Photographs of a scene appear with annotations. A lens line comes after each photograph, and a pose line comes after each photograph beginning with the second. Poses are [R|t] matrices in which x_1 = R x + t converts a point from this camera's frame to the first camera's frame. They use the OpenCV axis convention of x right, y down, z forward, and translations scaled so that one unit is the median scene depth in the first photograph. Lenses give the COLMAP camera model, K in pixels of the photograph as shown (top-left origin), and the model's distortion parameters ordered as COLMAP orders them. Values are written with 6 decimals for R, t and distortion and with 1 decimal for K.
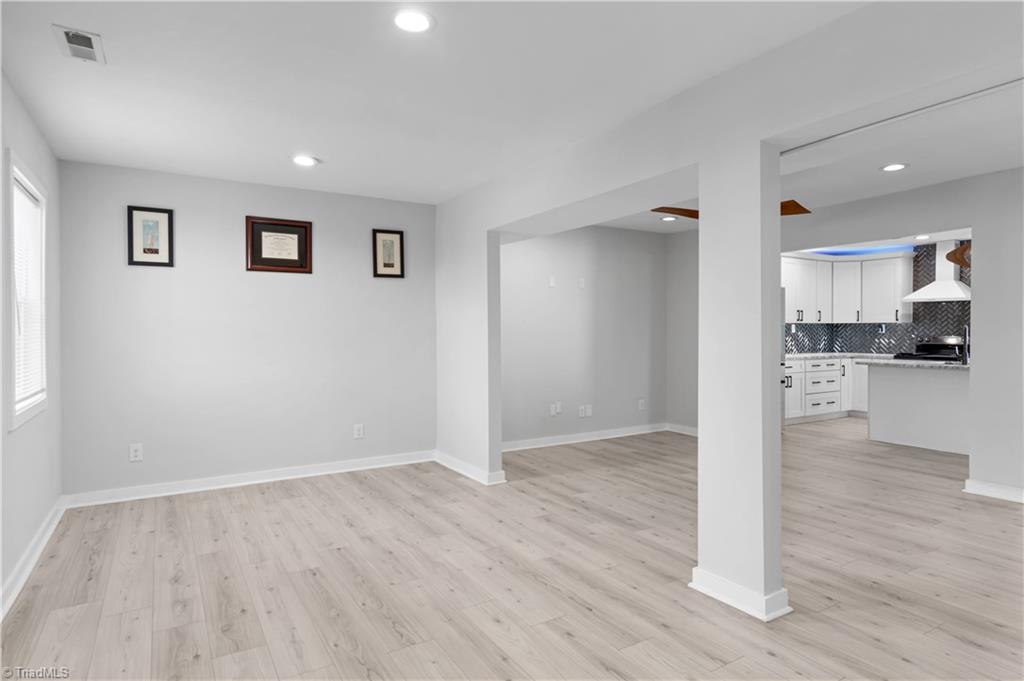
lens RADIAL K [[580.7, 0, 536.1], [0, 580.7, 338.0], [0, 0, 1]] dist [0.003793, 0.001066]
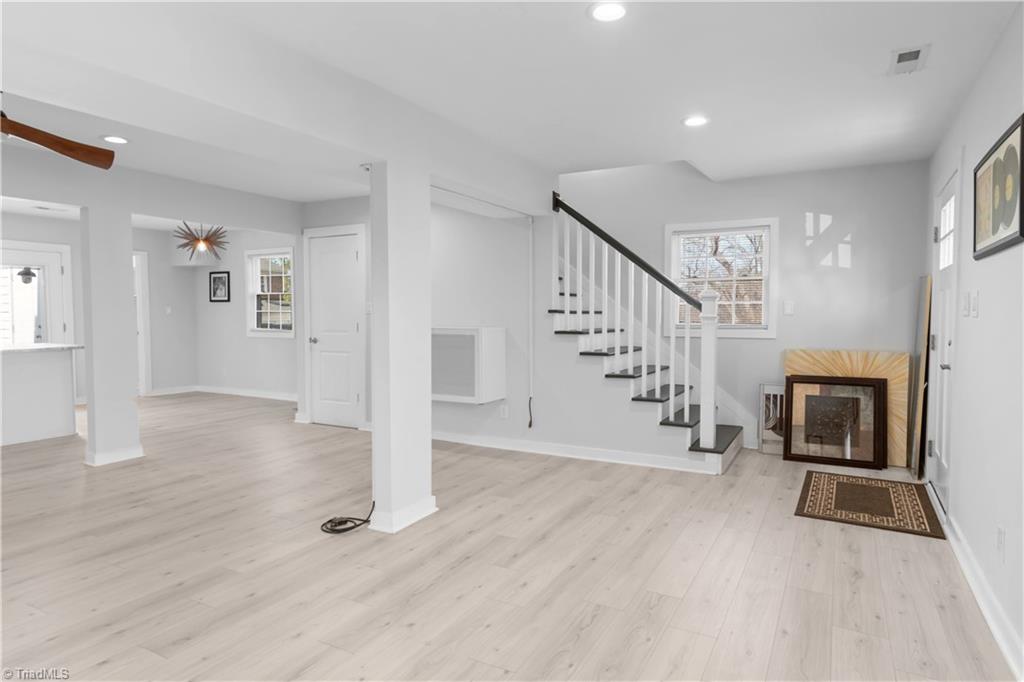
lens RADIAL K [[580.7, 0, 536.1], [0, 580.7, 338.5], [0, 0, 1]] dist [0.003793, 0.001066]
pose [[-0.488102, -0.040598, 0.871842, -0.565678], [0.009176, 0.998624, 0.051638, -0.009670], [-0.872739, 0.033205, -0.487057, 0.853356]]
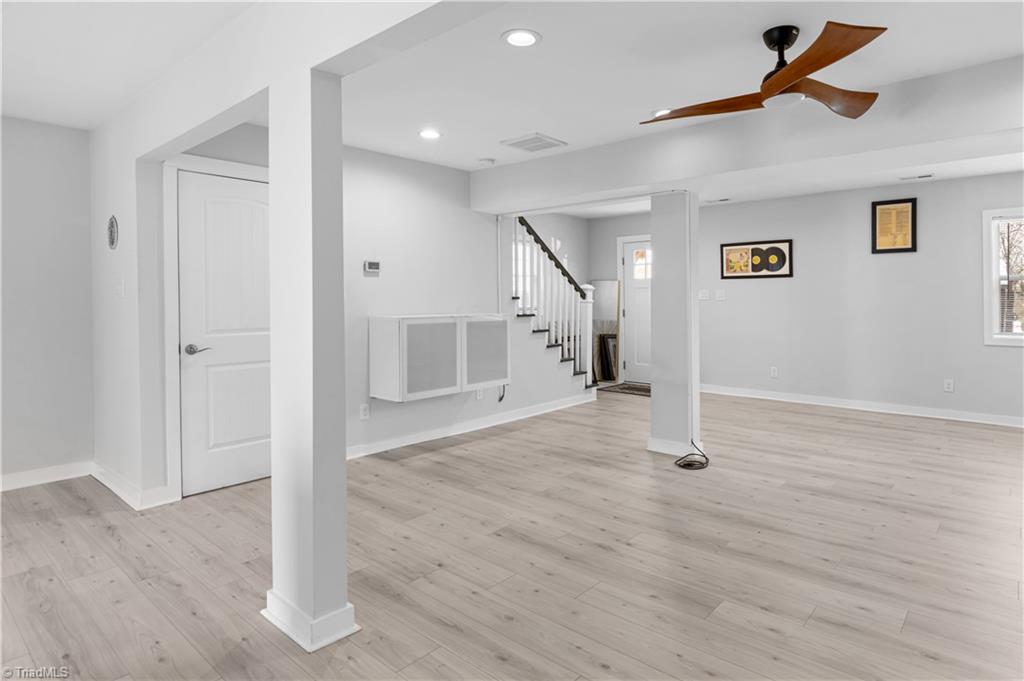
lens RADIAL K [[567.3, 0, 541.5], [0, 567.3, 296.7], [0, 0, 1]] dist [0.002107, 0.000451]
pose [[-0.958111, 0.001179, -0.286394, 0.760520], [-0.000961, 0.999973, 0.007329, -0.016999], [0.286395, 0.007298, -0.958084, 1.570576]]
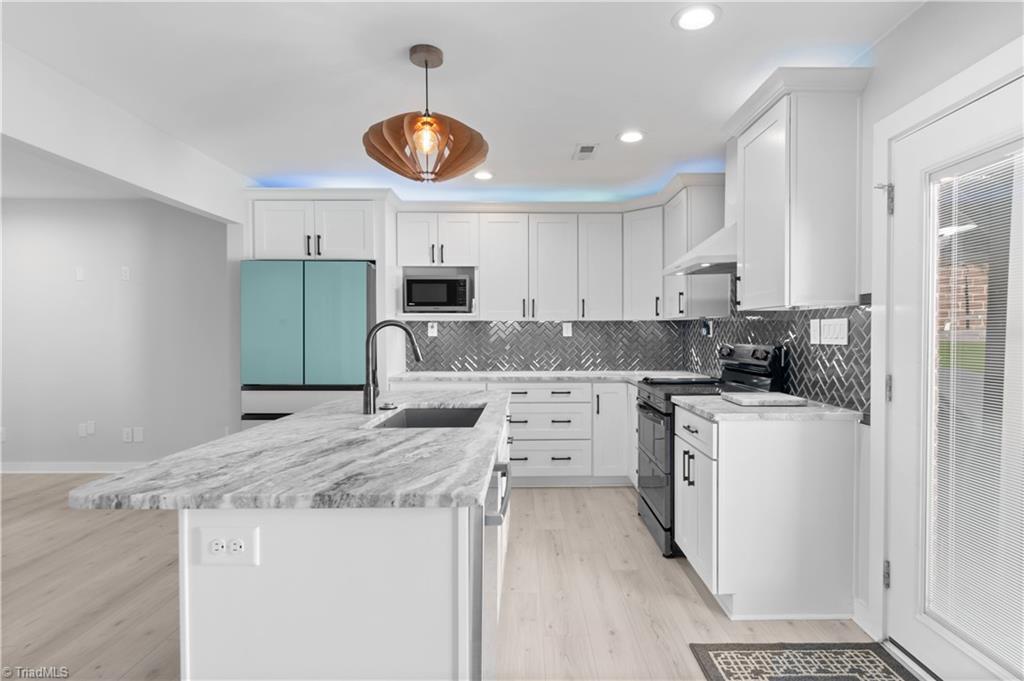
lens RADIAL K [[552.4, 0, 535.6], [0, 552.4, 330.3], [0, 0, 1]] dist [0.001021, -0.000540]
pose [[0.848159, -0.003990, -0.529727, 1.439650], [-0.006204, 0.999828, -0.017465, -0.010701], [0.529705, 0.018099, 0.847989, 0.983400]]
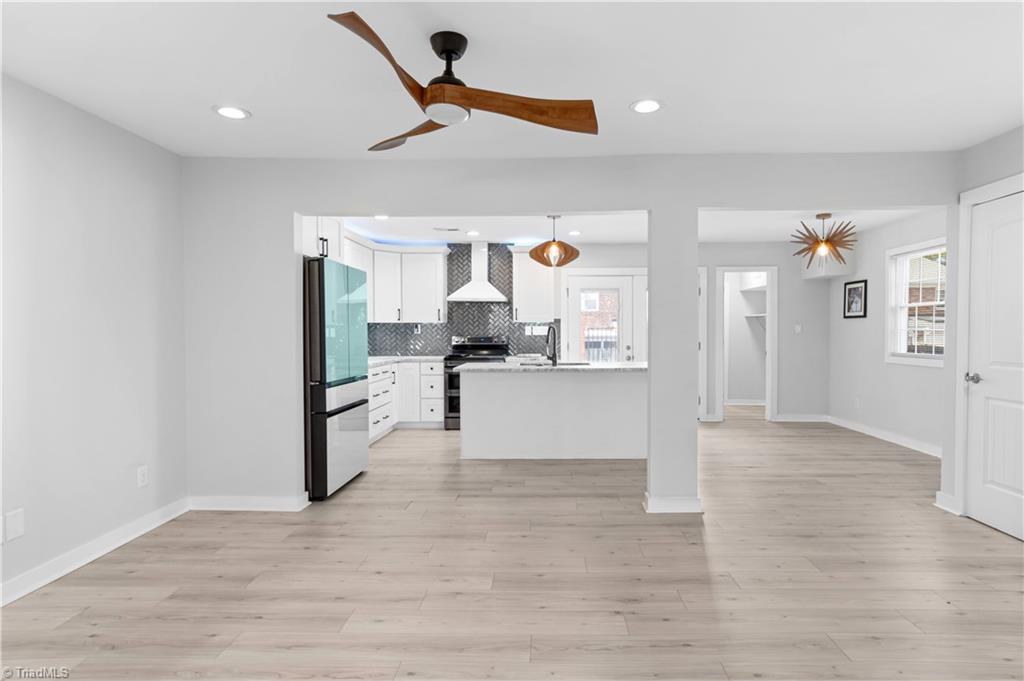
lens RADIAL K [[540.2, 0, 537.8], [0, 540.2, 343.1], [0, 0, 1]] dist [0.004084, -0.000158]
pose [[0.554236, -0.020628, 0.832104, -0.033706], [0.014580, 0.999780, 0.015074, -0.007763], [-0.832232, 0.003777, 0.554415, 0.718911]]
